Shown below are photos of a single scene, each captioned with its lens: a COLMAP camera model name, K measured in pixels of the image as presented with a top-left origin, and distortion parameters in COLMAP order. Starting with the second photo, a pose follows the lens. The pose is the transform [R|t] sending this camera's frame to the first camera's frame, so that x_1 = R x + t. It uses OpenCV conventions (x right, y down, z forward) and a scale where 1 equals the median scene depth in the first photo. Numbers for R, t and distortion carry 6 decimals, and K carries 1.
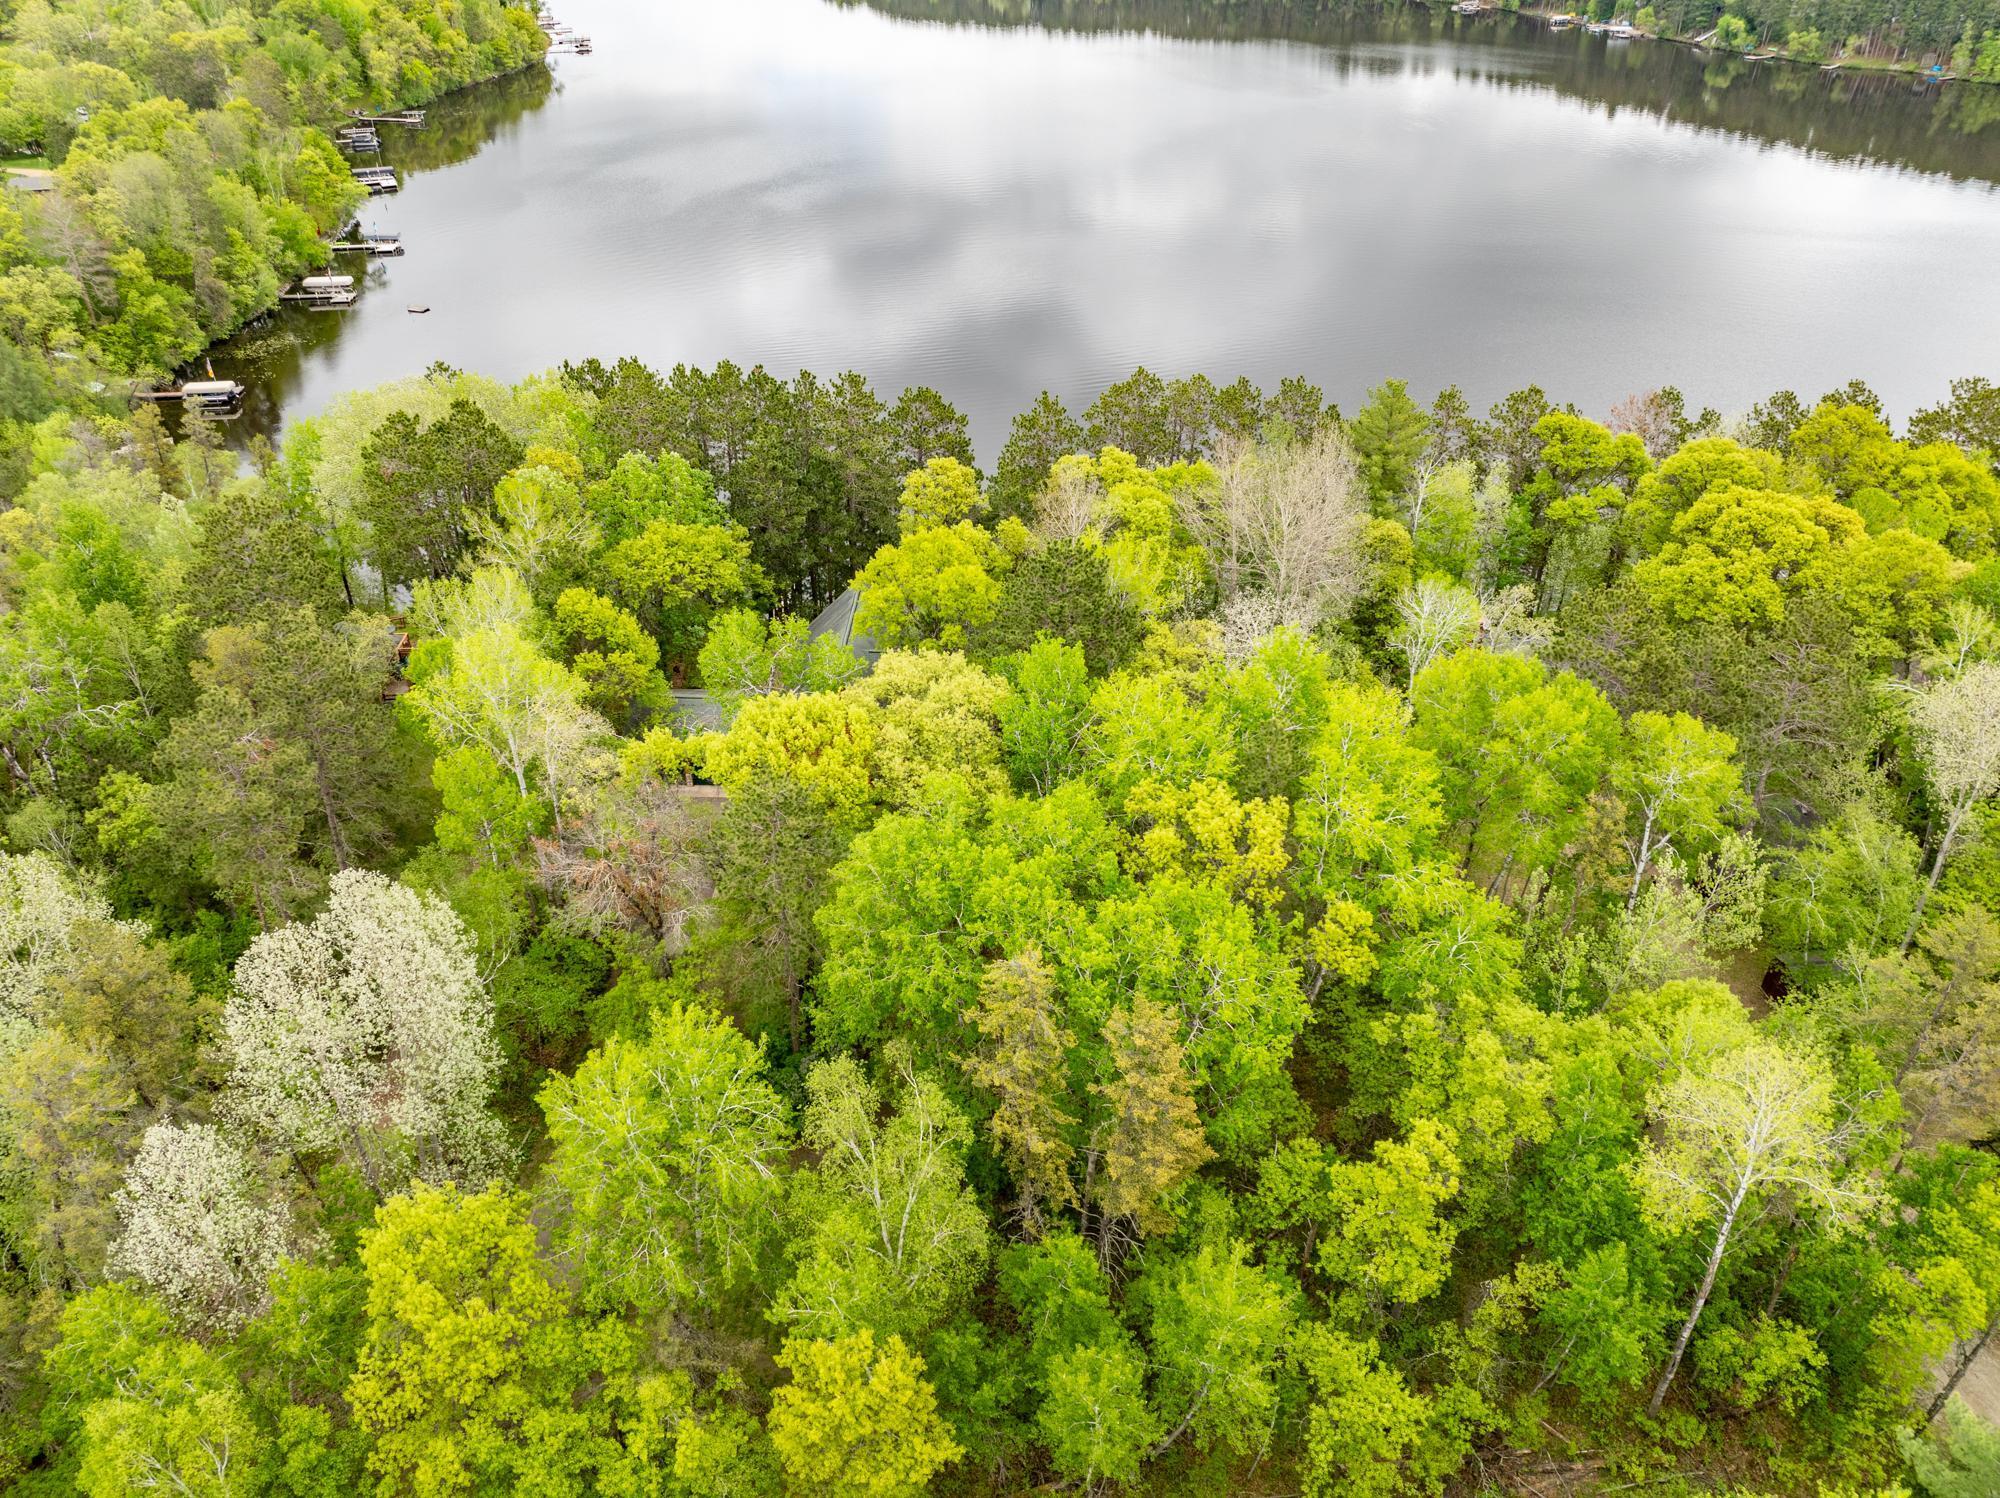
lens RADIAL K [[1420.4, 0, 1013.5], [0, 1420.4, 727.5], [0, 0, 1]] dist [-0.050367, 0.020198]
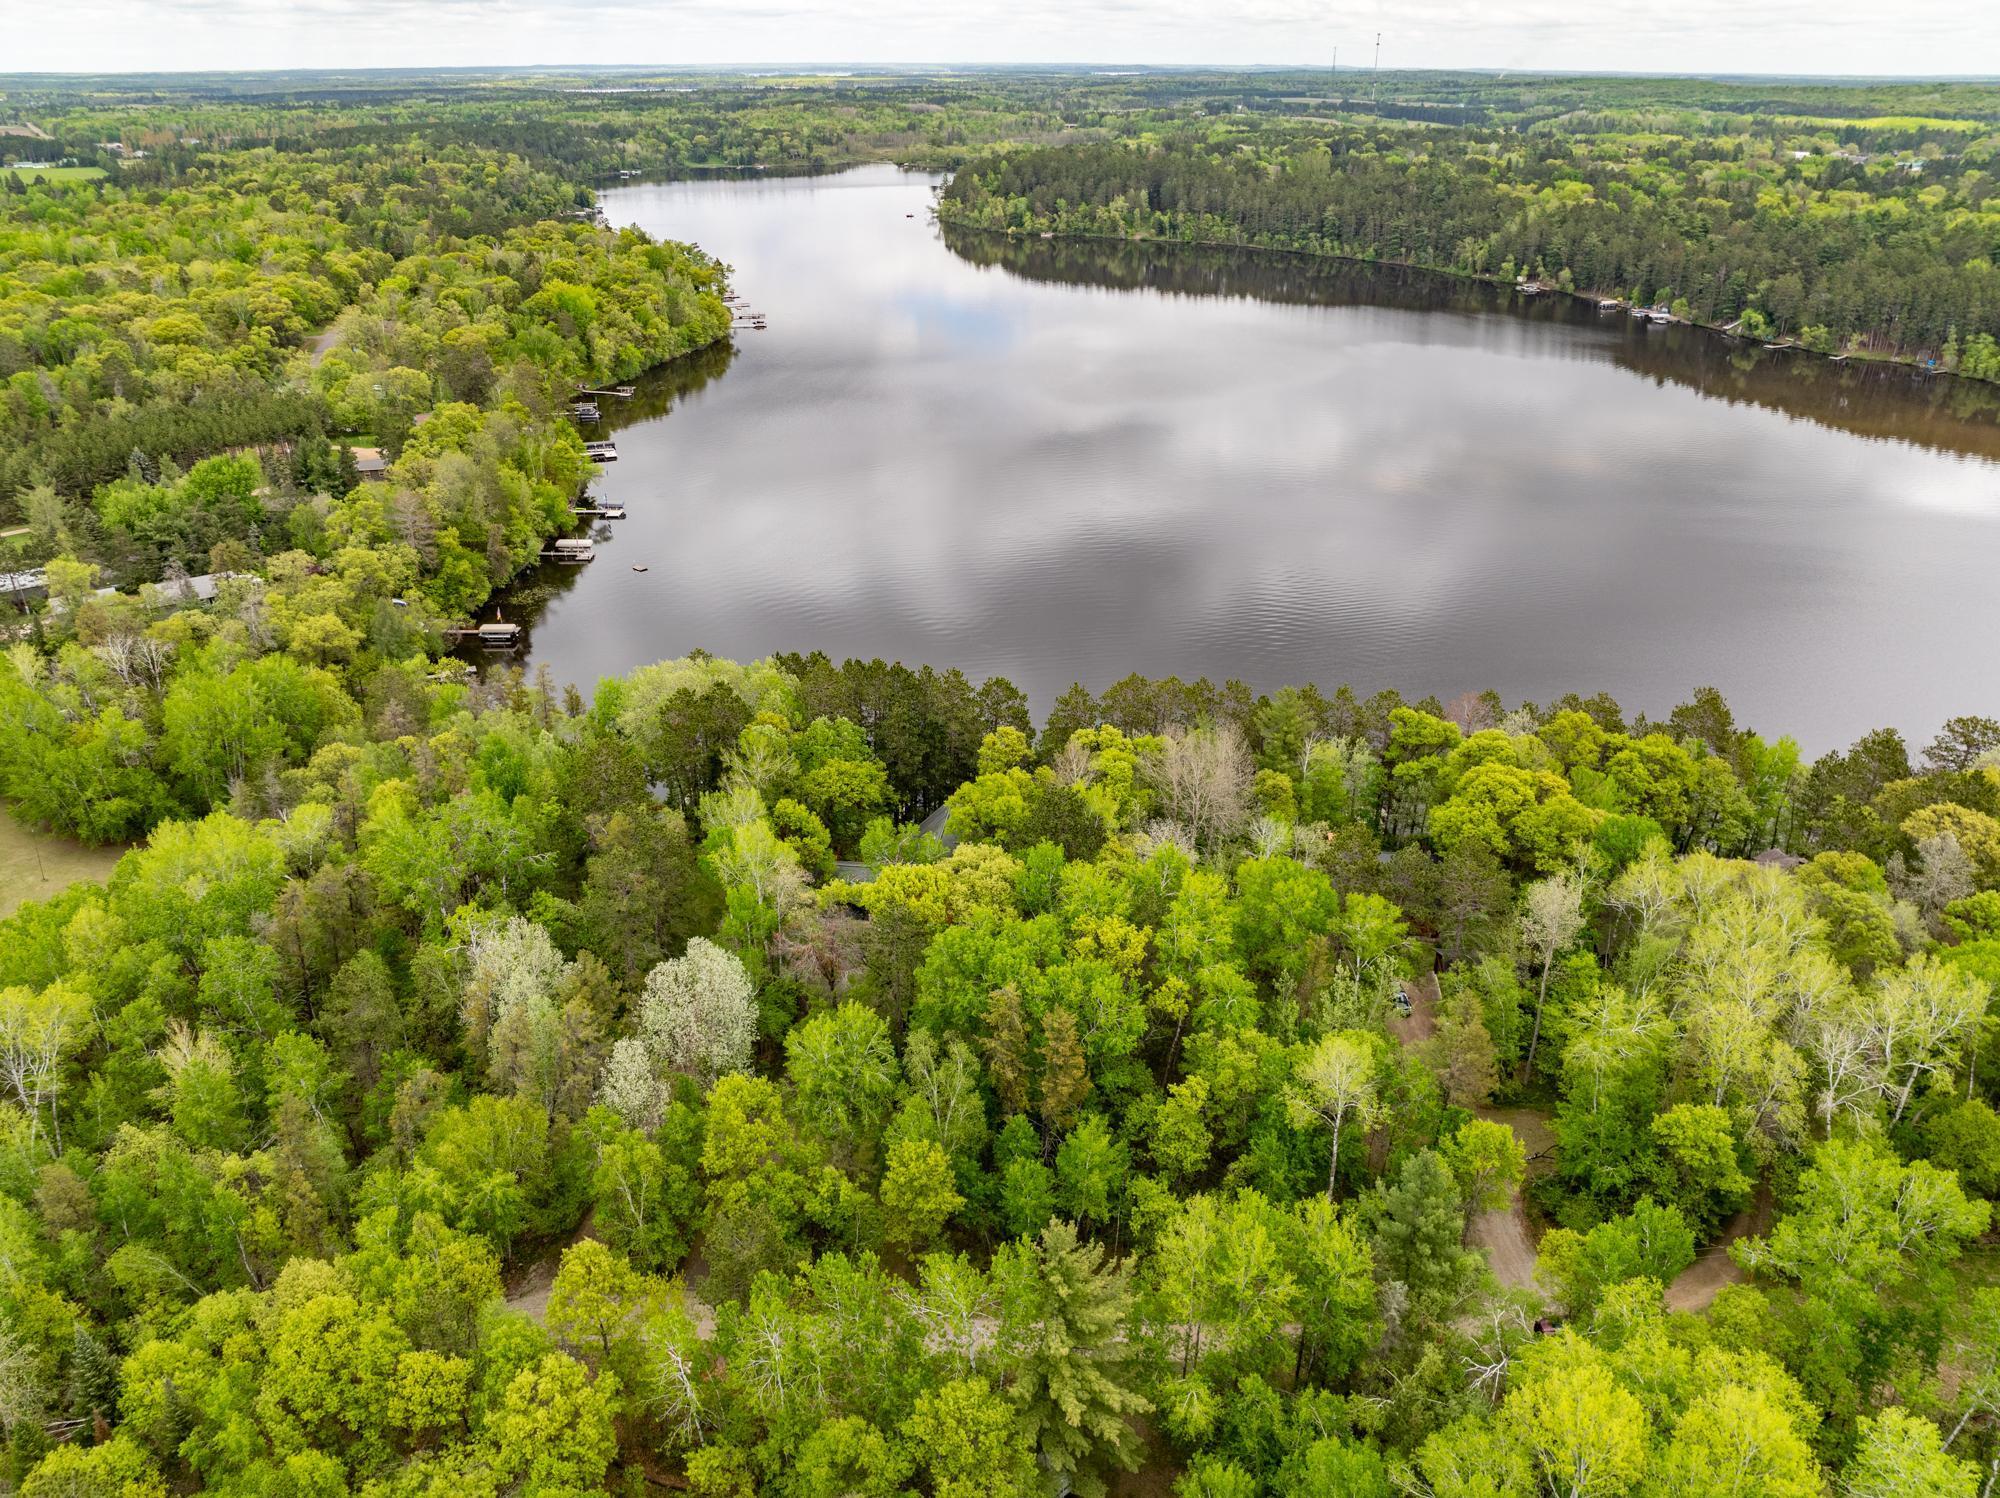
lens RADIAL K [[1420.4, 0, 989.7], [0, 1420.4, 757.5], [0, 0, 1]] dist [-0.050367, 0.020198]
pose [[0.994523, 0.036318, -0.098003, 0.097618], [-0.047141, 0.992759, -0.110486, 0.028773], [0.093281, 0.114501, 0.989034, -0.650746]]
